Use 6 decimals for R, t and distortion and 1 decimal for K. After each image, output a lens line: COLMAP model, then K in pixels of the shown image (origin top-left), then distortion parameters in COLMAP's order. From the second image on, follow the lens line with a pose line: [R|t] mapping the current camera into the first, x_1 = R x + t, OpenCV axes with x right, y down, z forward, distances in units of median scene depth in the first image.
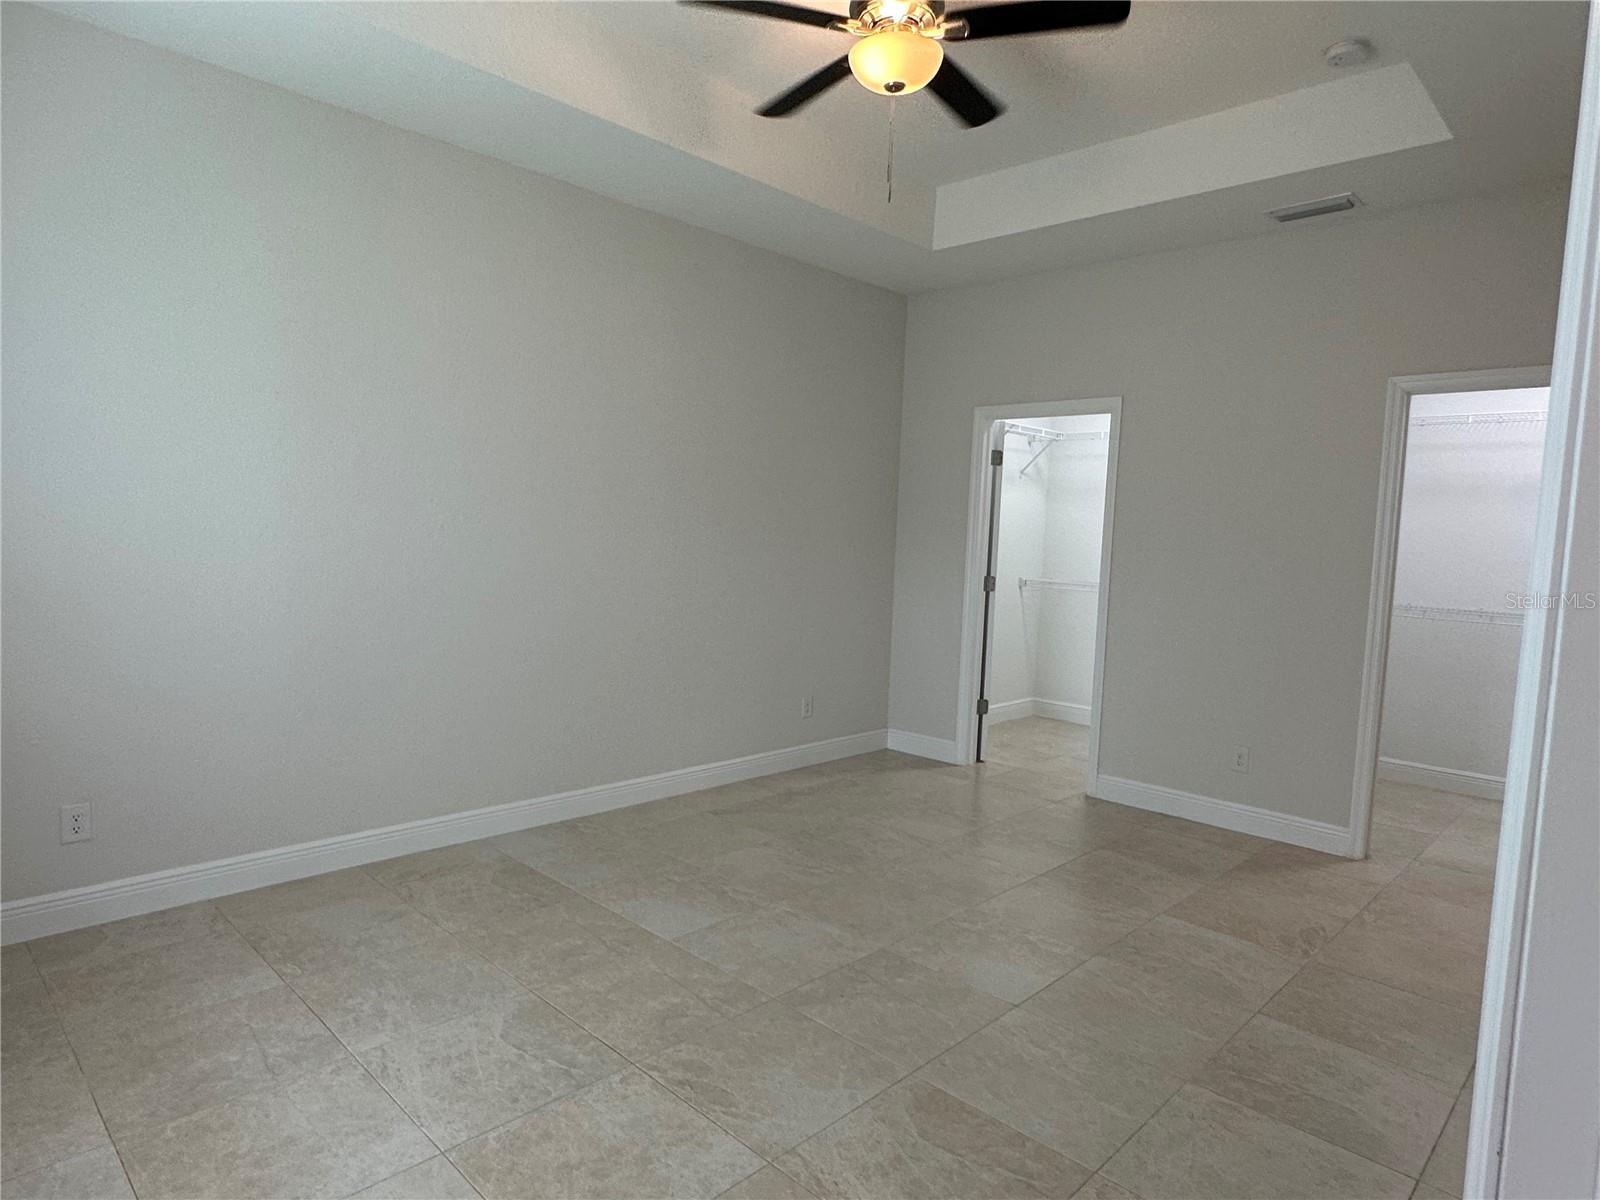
lens RADIAL K [[921.0, 0, 796.0], [0, 921.0, 597.6], [0, 0, 1]] dist [0.003280, -0.000062]
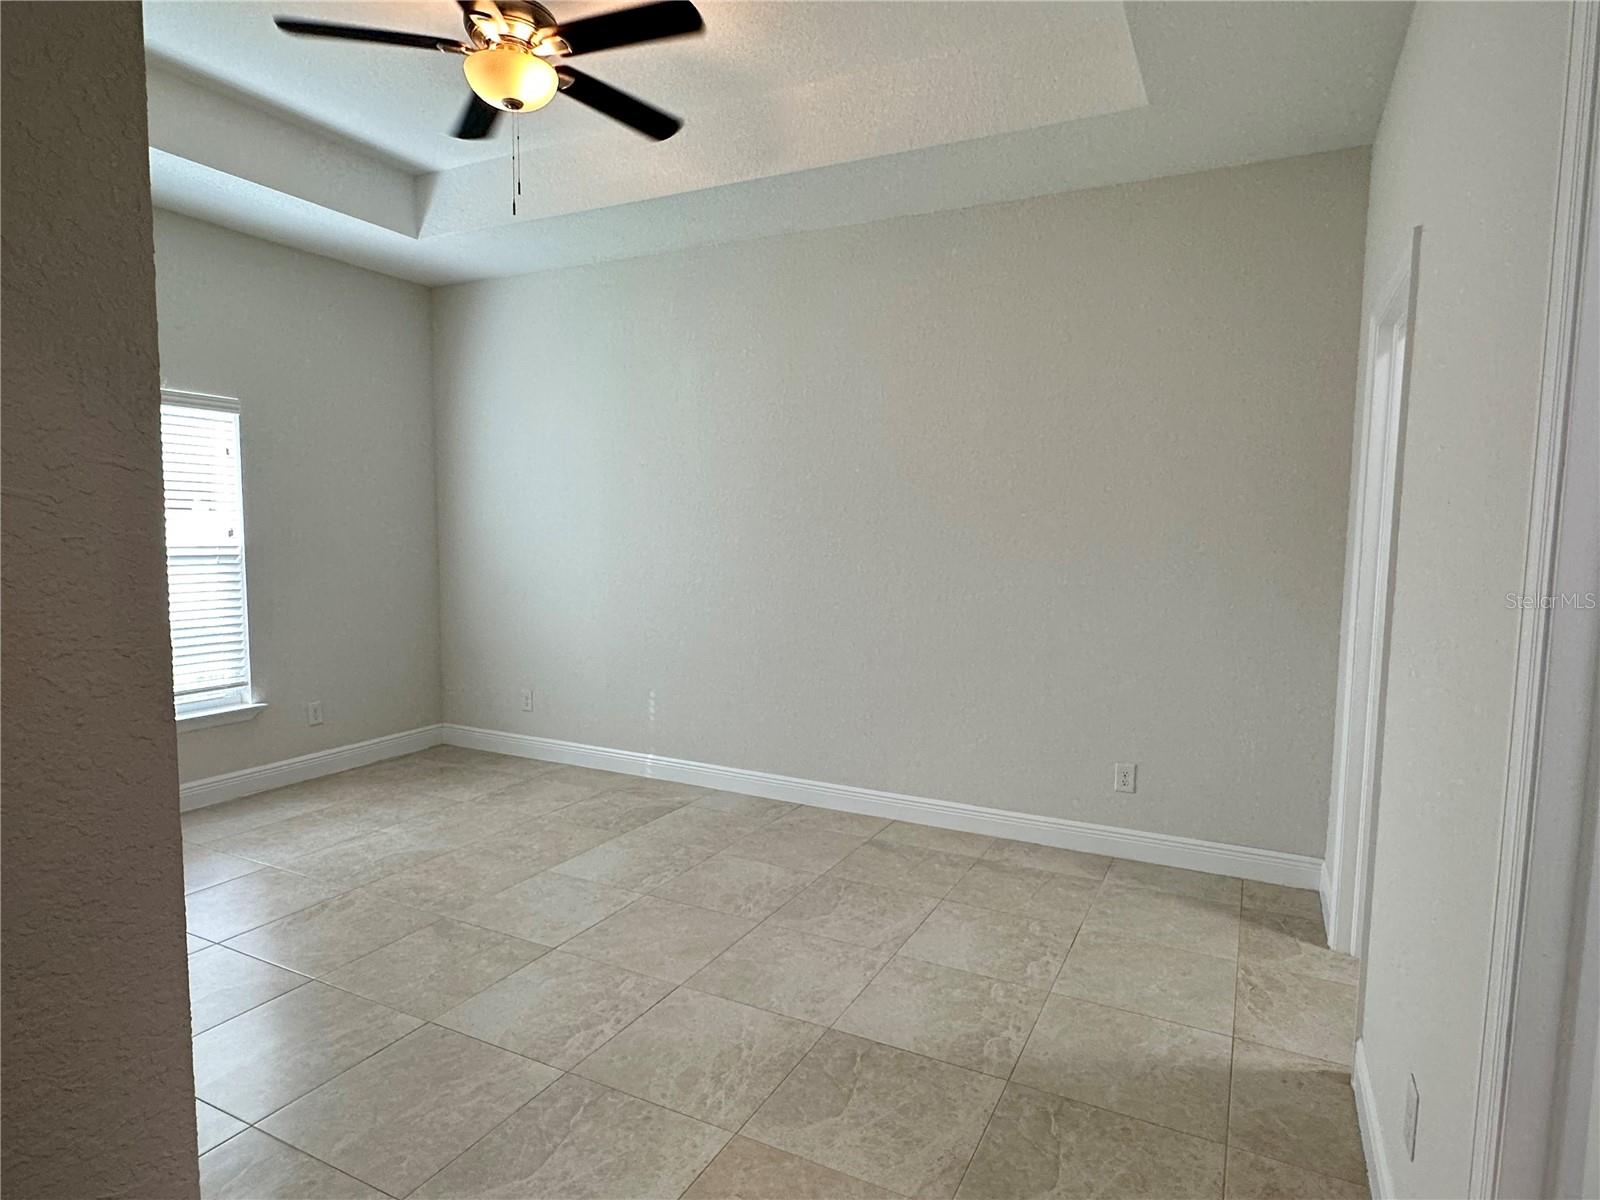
lens RADIAL K [[891.0, 0, 804.0], [0, 891.0, 606.2], [0, 0, 1]] dist [-0.006035, -0.000554]
pose [[0.315005, 0.050322, -0.947755, 0.862066], [-0.072883, 0.996927, 0.028709, -0.030139], [0.946288, 0.060032, 0.317704, 0.743478]]
